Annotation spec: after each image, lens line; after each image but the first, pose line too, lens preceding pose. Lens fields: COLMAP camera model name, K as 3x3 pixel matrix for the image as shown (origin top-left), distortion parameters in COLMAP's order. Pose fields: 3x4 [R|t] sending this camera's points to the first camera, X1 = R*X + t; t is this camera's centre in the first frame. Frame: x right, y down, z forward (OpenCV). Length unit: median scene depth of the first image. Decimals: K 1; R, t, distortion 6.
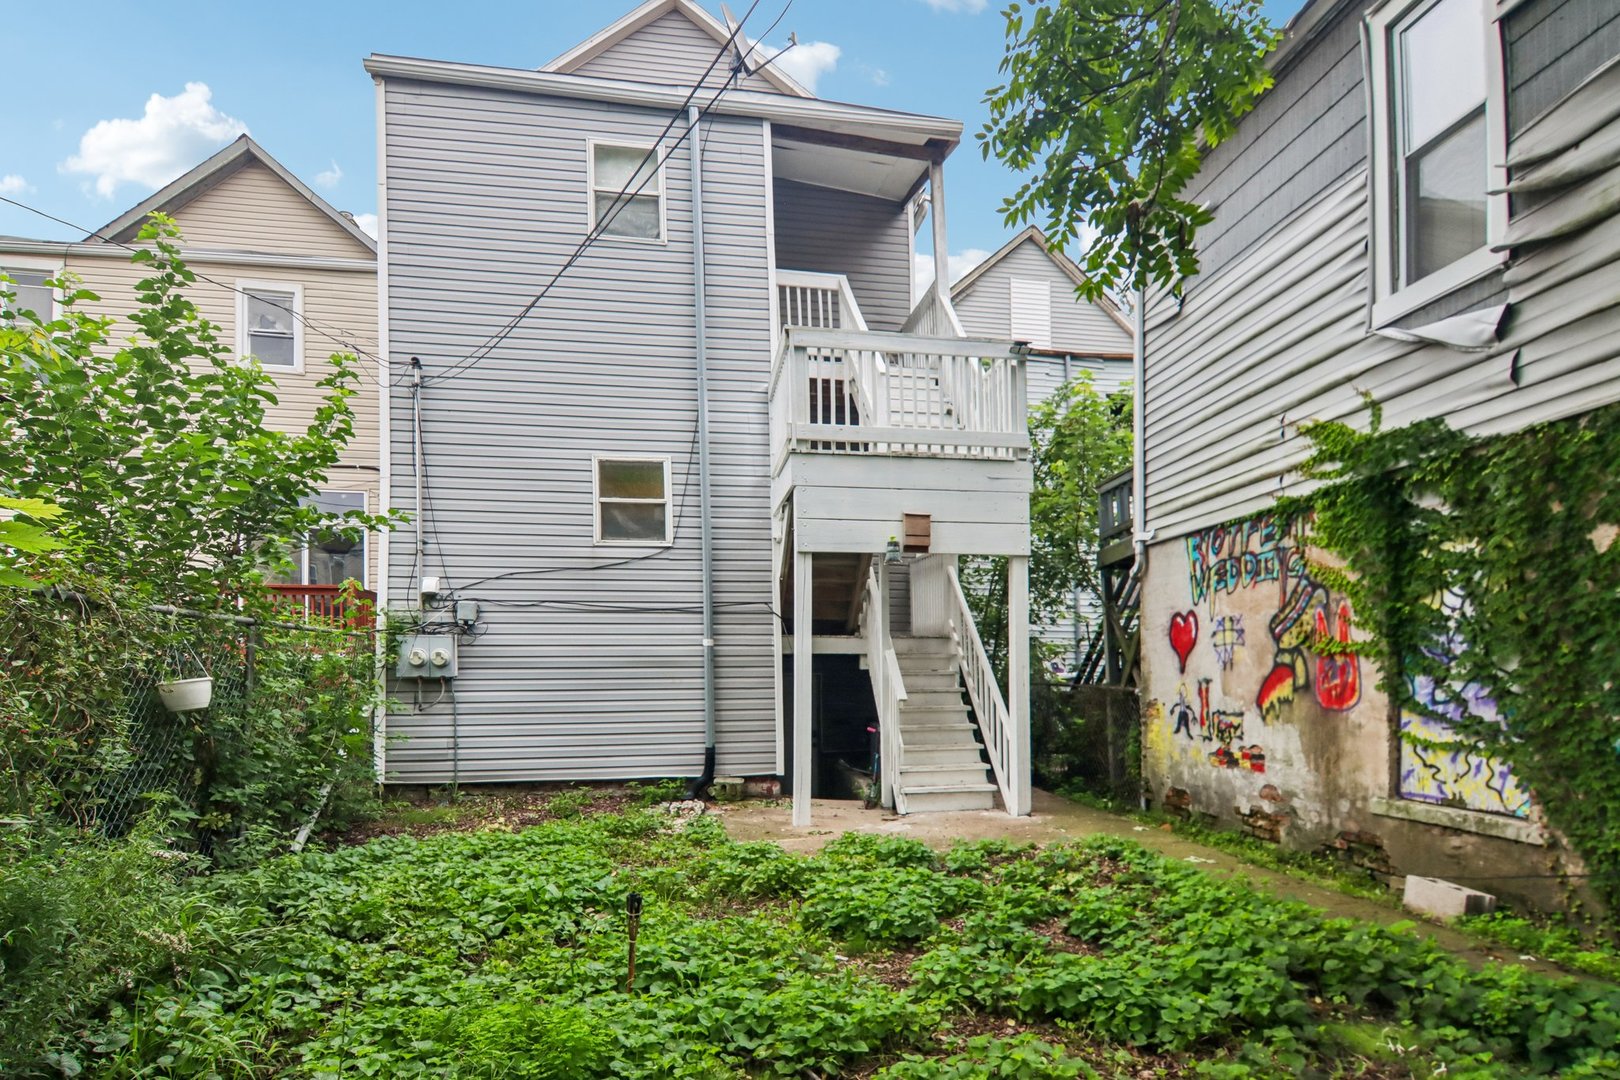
lens RADIAL K [[860.6, 0, 830.1], [0, 860.6, 649.9], [0, 0, 1]] dist [-0.015588, -0.000888]
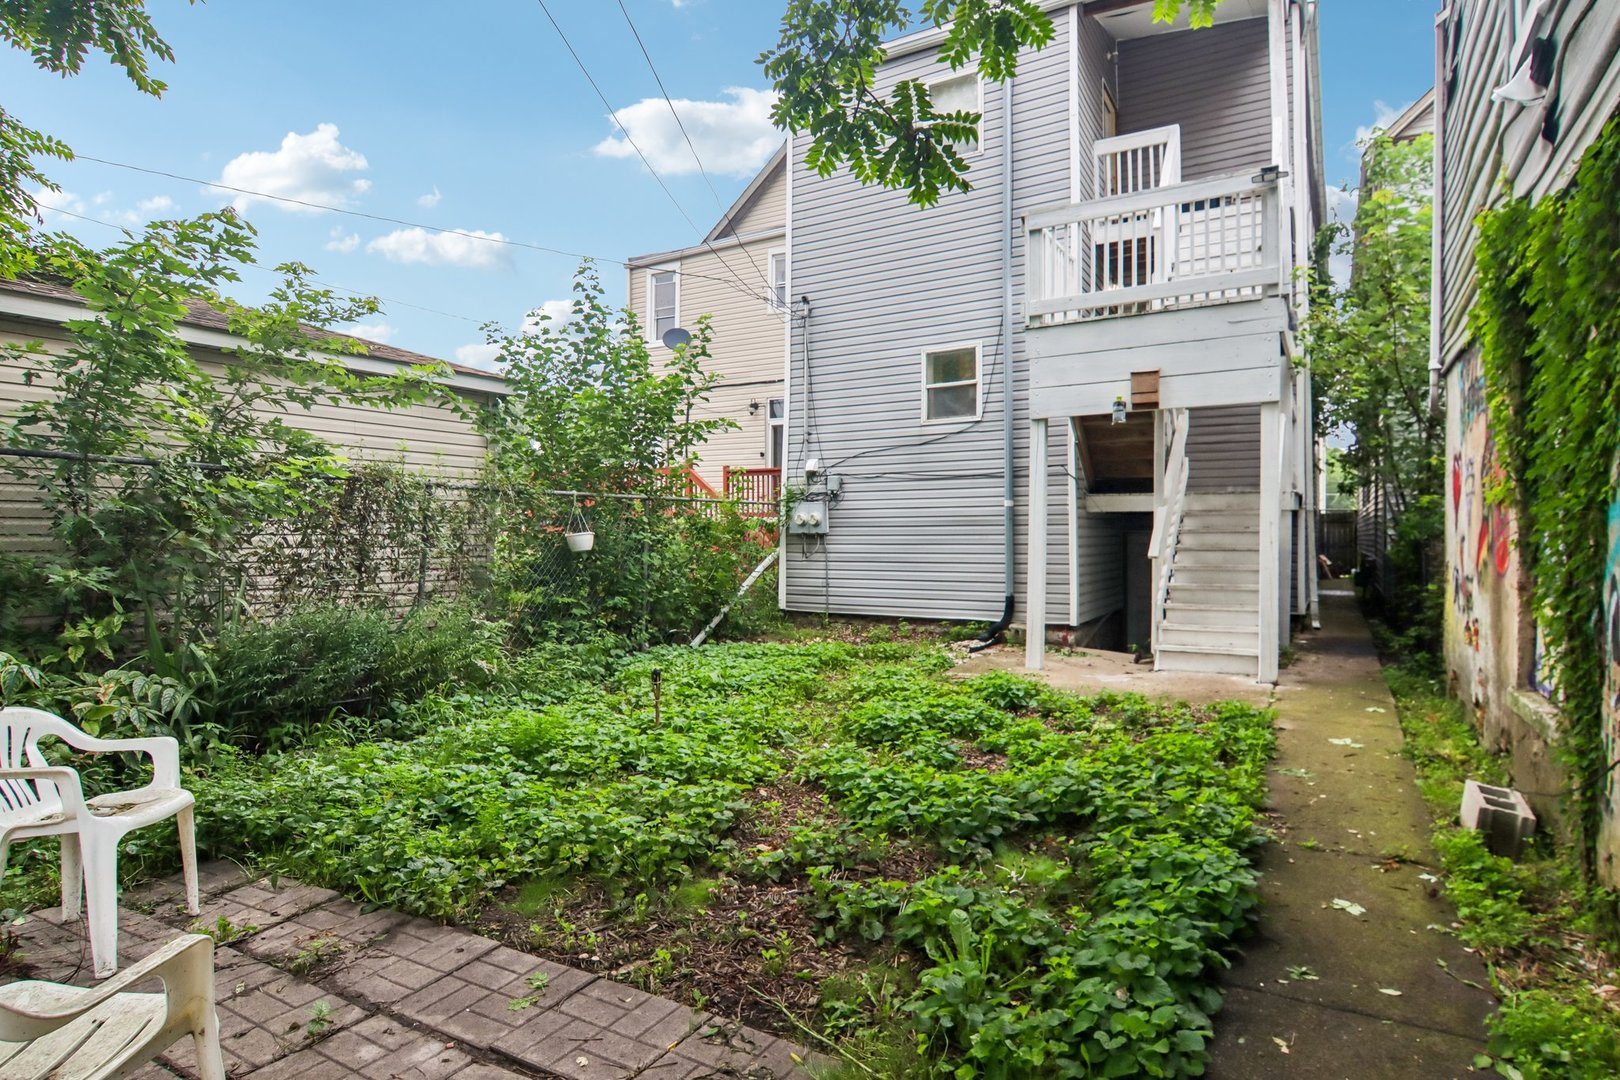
lens RADIAL K [[822.9, 0, 813.1], [0, 822.9, 539.6], [0, 0, 1]] dist [-0.012530, -0.006317]
pose [[0.761205, 0.006561, -0.648478, 0.374276], [0.016272, 0.999441, 0.029212, 0.003478], [0.648307, -0.032789, 0.760673, 0.014107]]
